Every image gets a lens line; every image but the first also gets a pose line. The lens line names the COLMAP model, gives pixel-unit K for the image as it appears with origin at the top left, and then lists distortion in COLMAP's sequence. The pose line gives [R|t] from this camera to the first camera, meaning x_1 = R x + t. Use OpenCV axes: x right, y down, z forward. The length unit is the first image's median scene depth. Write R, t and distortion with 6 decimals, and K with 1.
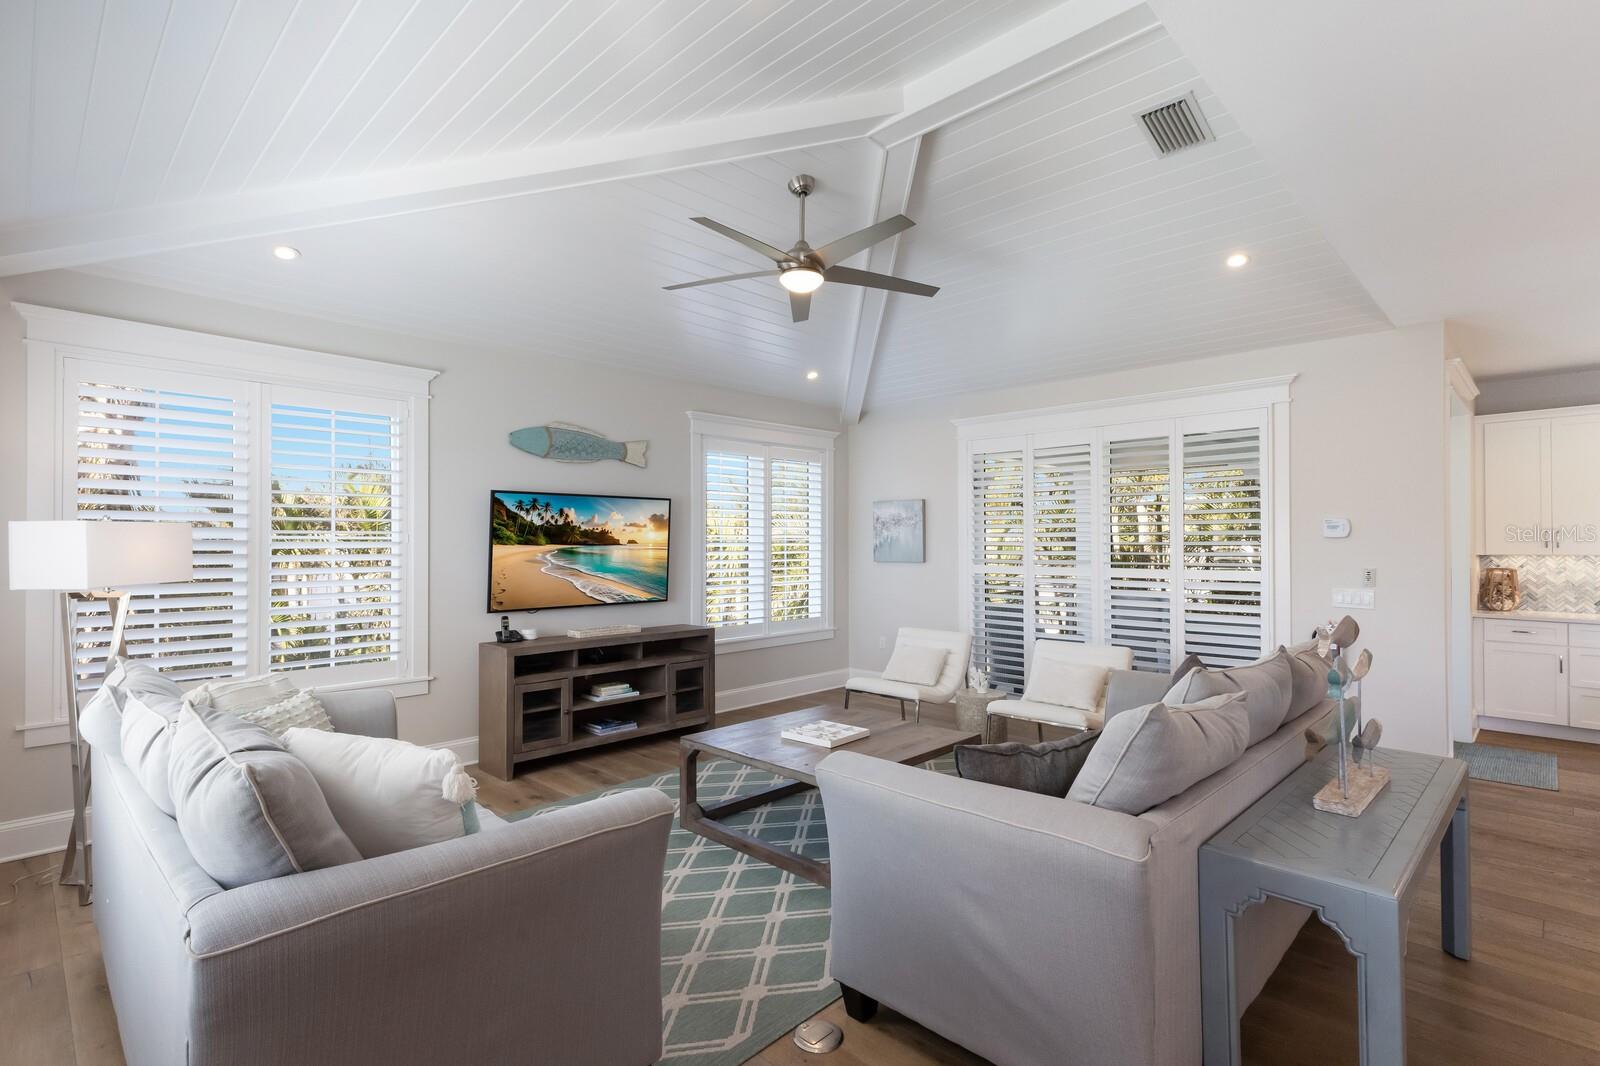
lens RADIAL K [[764.2, 0, 809.2], [0, 764.2, 533.9], [0, 0, 1]] dist [0.024333, -0.002106]
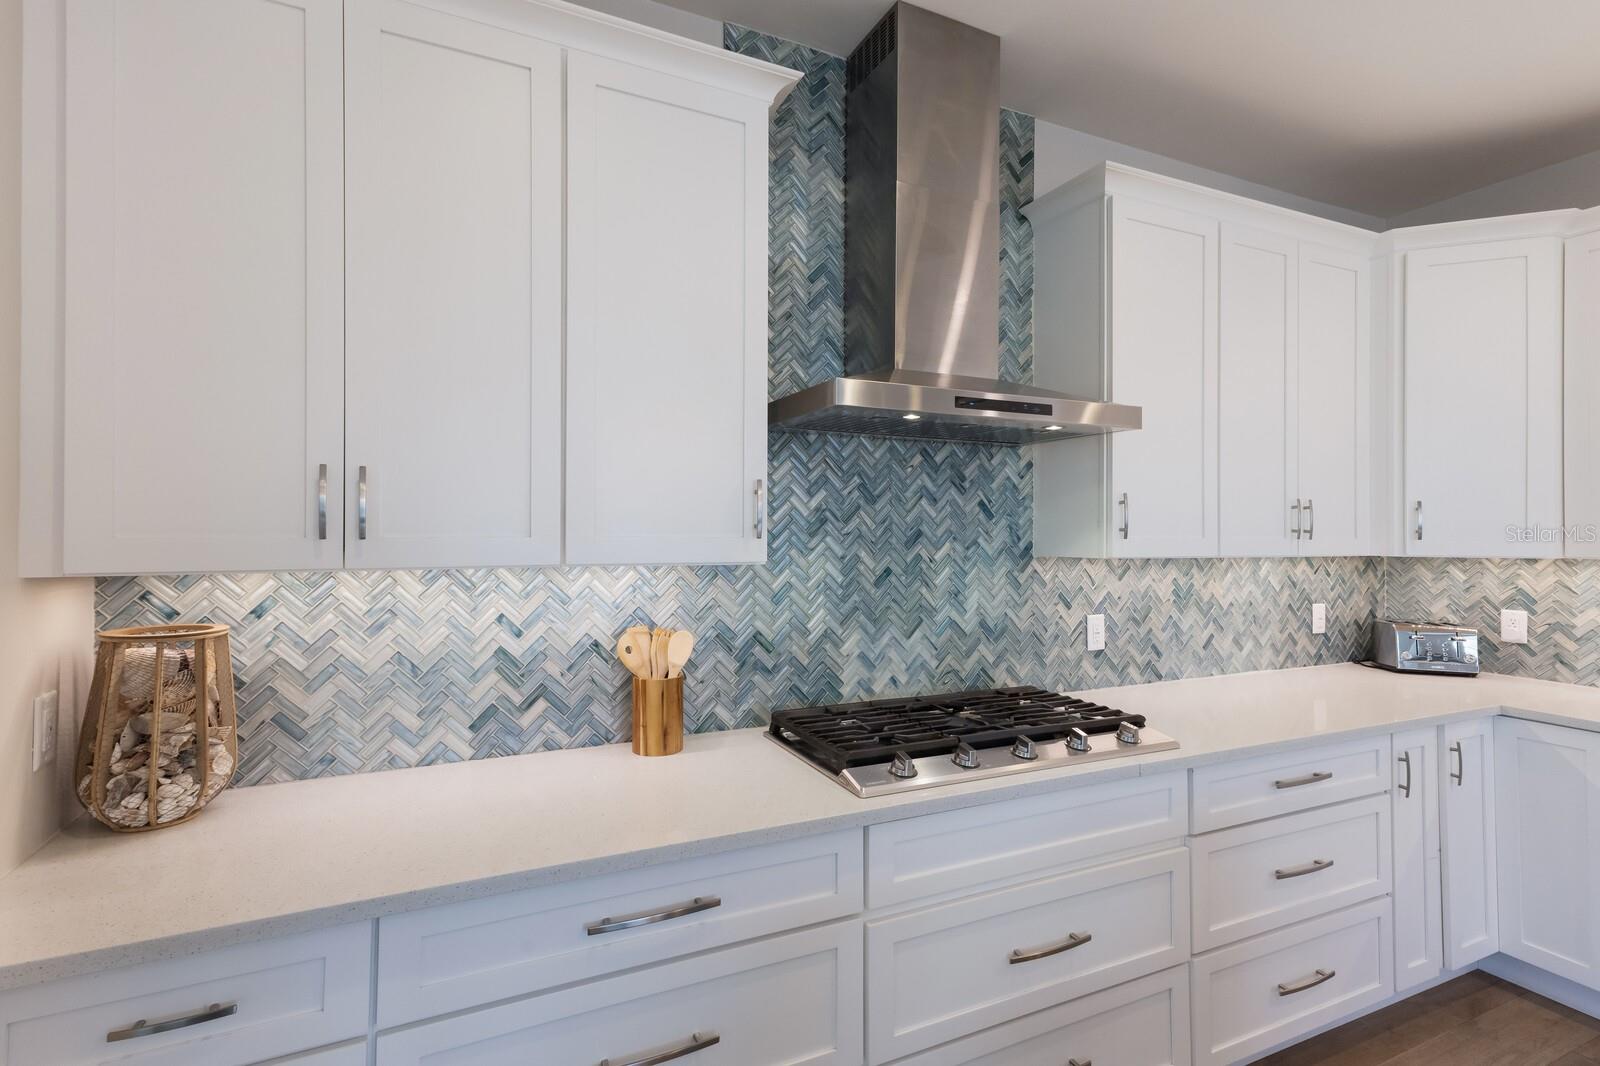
lens RADIAL K [[764.2, 0, 809.6], [0, 764.2, 522.6], [0, 0, 1]] dist [0.024333, -0.002106]
pose [[0.338334, 0.008652, 0.940986, 0.816138], [-0.009264, 0.999940, -0.005863, 0.013460], [-0.940980, -0.006733, 0.338394, 0.823439]]
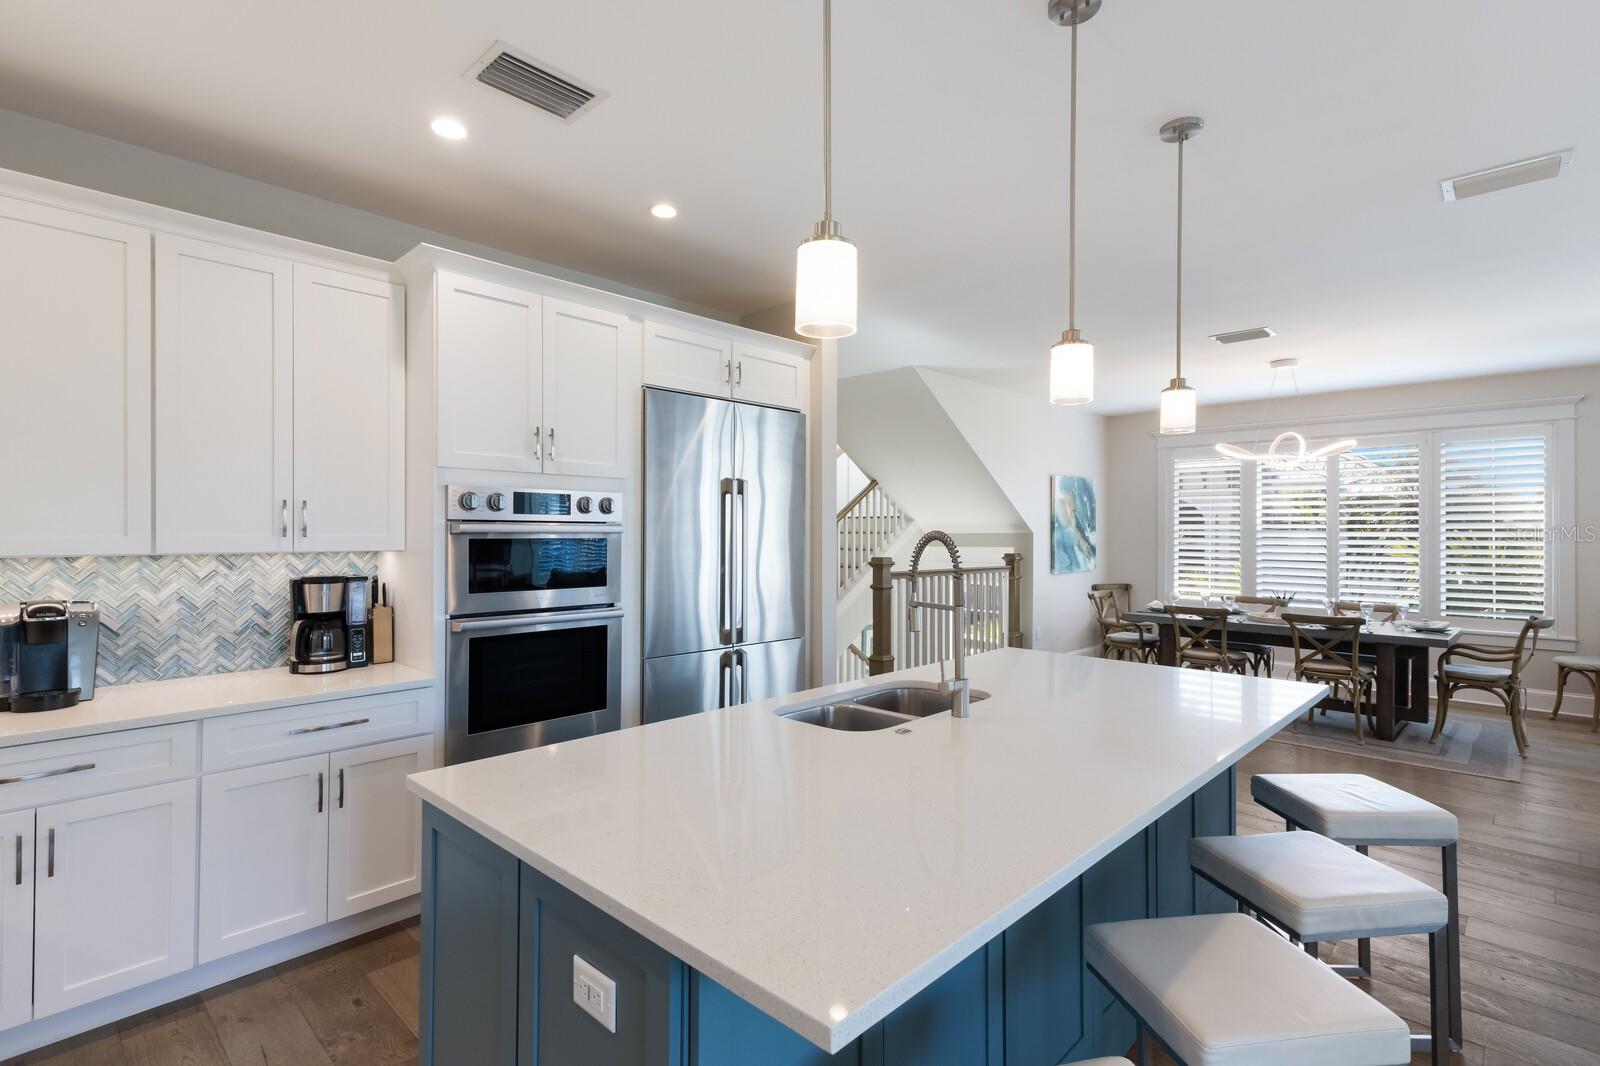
lens RADIAL K [[764.2, 0, 807.4], [0, 764.2, 530.5], [0, 0, 1]] dist [0.024333, -0.002106]
pose [[-0.999877, -0.004366, -0.015079, 0.919448], [-0.004196, 0.999927, -0.011302, 0.015696], [0.015127, -0.011237, -0.999822, 0.908607]]
